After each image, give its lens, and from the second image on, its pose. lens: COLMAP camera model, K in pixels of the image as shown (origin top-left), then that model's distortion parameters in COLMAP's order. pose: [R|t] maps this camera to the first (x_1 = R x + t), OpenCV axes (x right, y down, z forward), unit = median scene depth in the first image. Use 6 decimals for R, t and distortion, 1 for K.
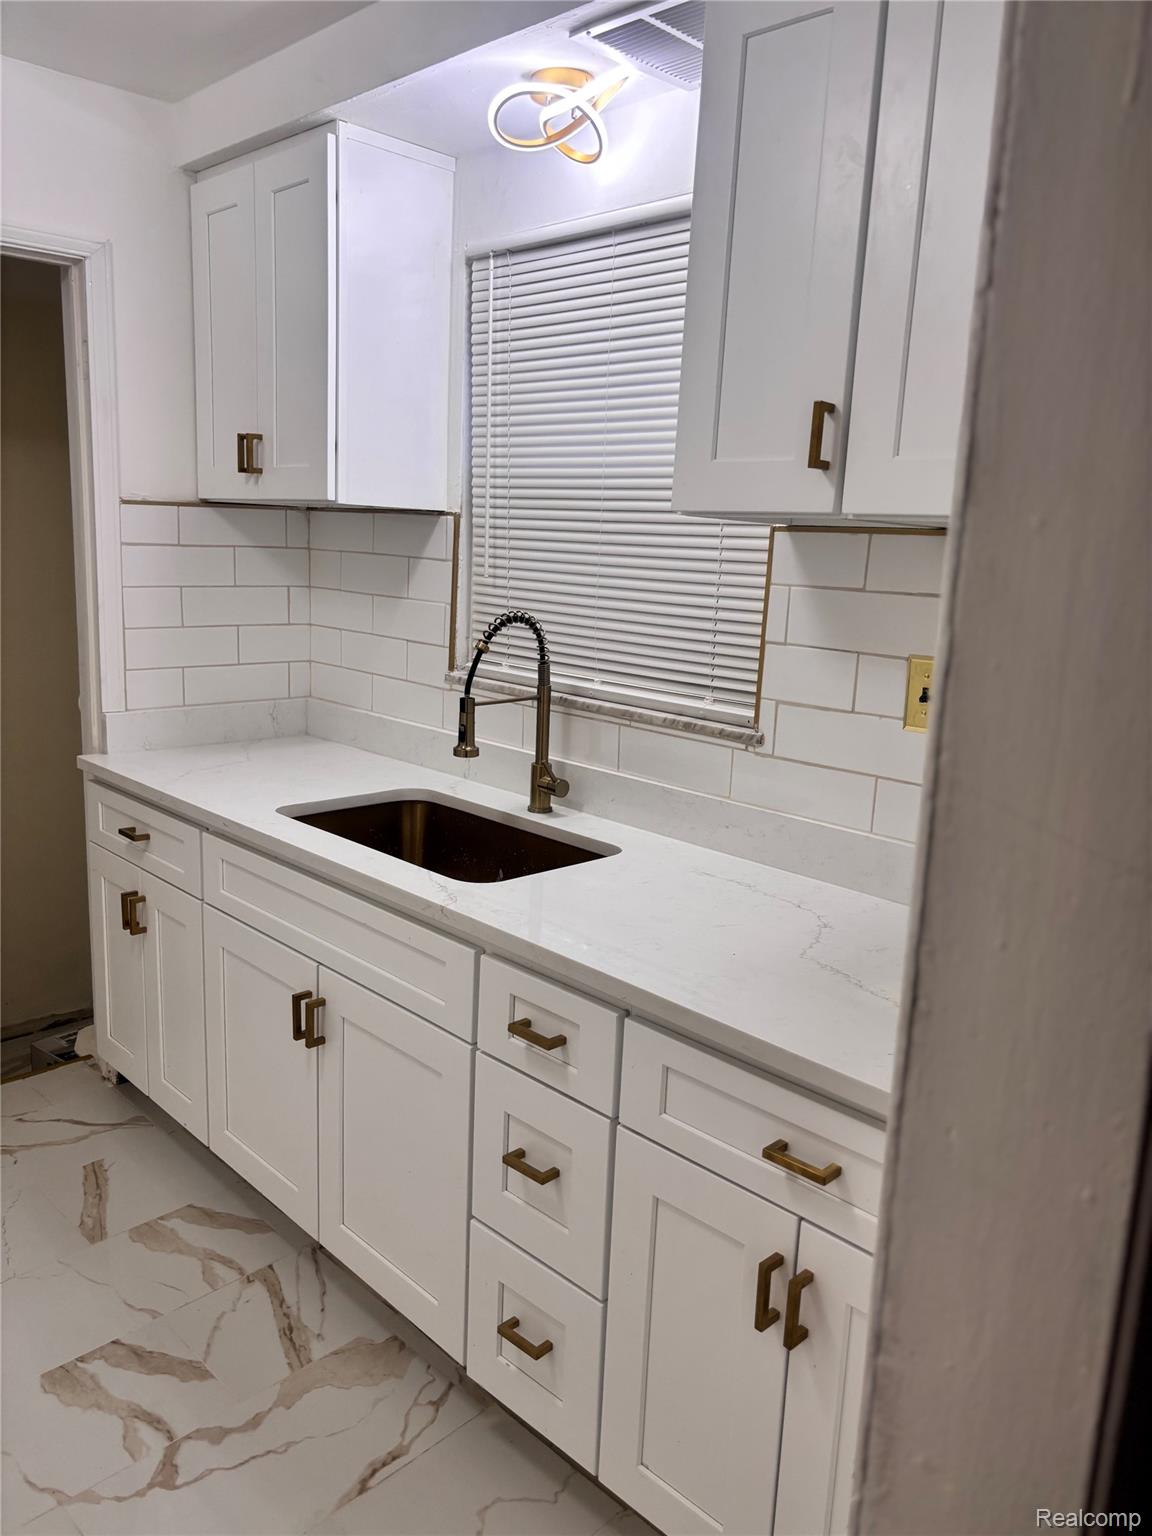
lens RADIAL K [[1167.8, 0, 570.4], [0, 1167.8, 769.7], [0, 0, 1]] dist [0.050402, -0.026990]
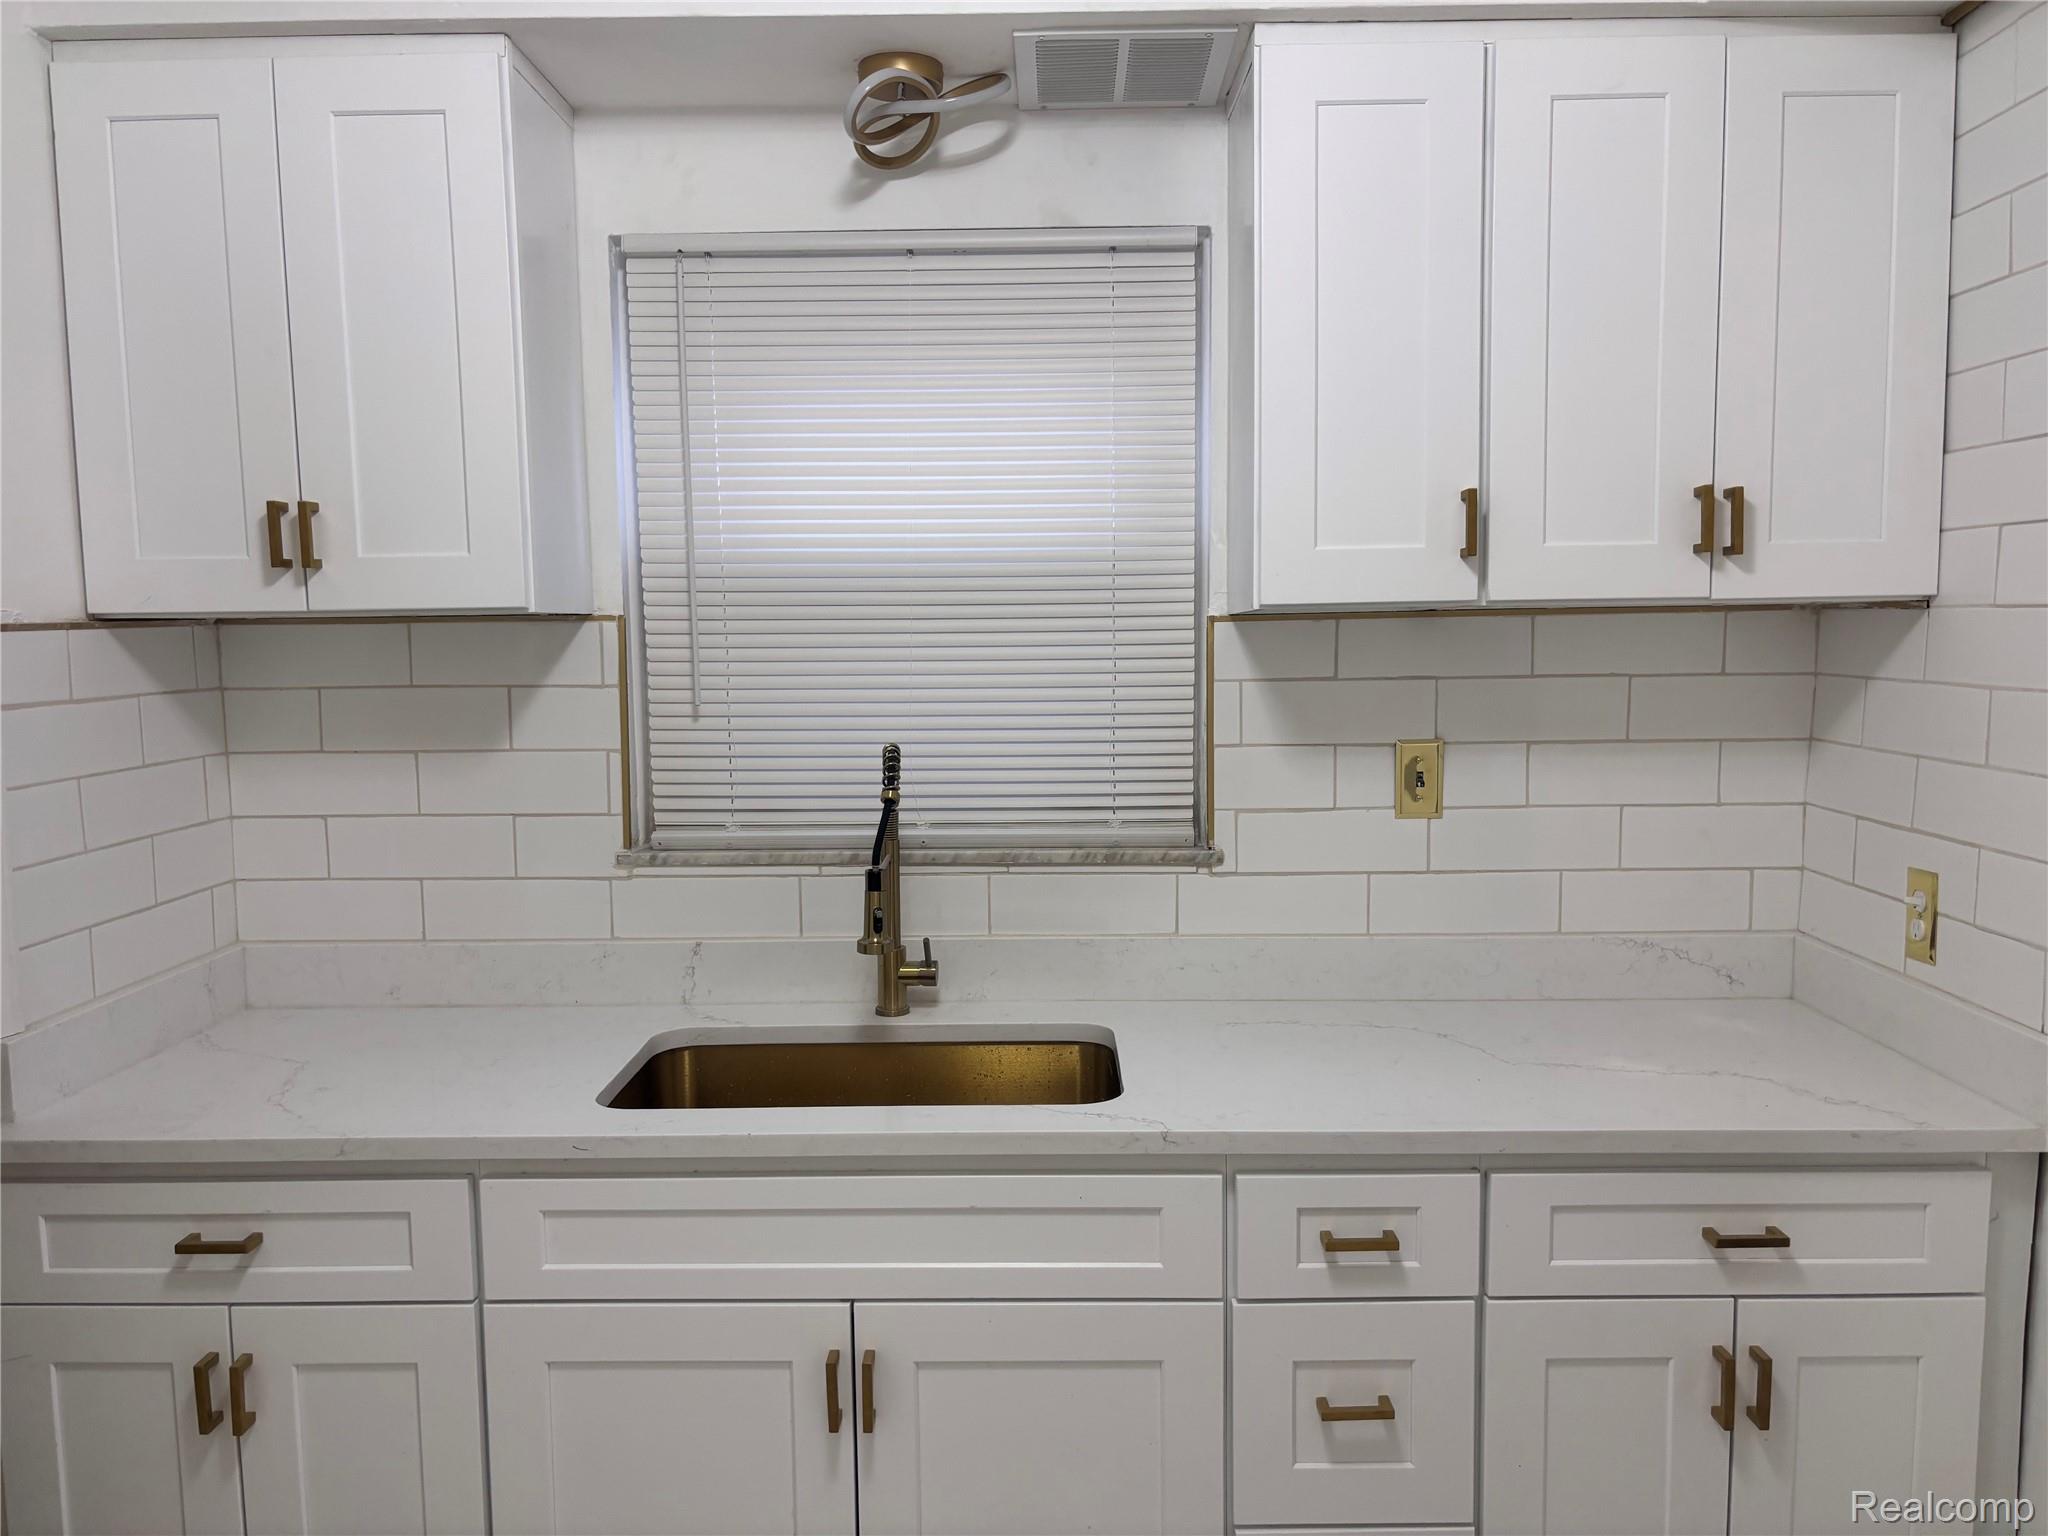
lens RADIAL K [[1557.0, 0, 1021.1], [0, 1557.0, 768.5], [0, 0, 1]] dist [0.050402, -0.026990]
pose [[0.702417, -0.119836, 0.701606, -0.651186], [0.180836, 0.983426, -0.013073, -0.089517], [-0.688411, 0.136058, 0.712446, 0.237524]]
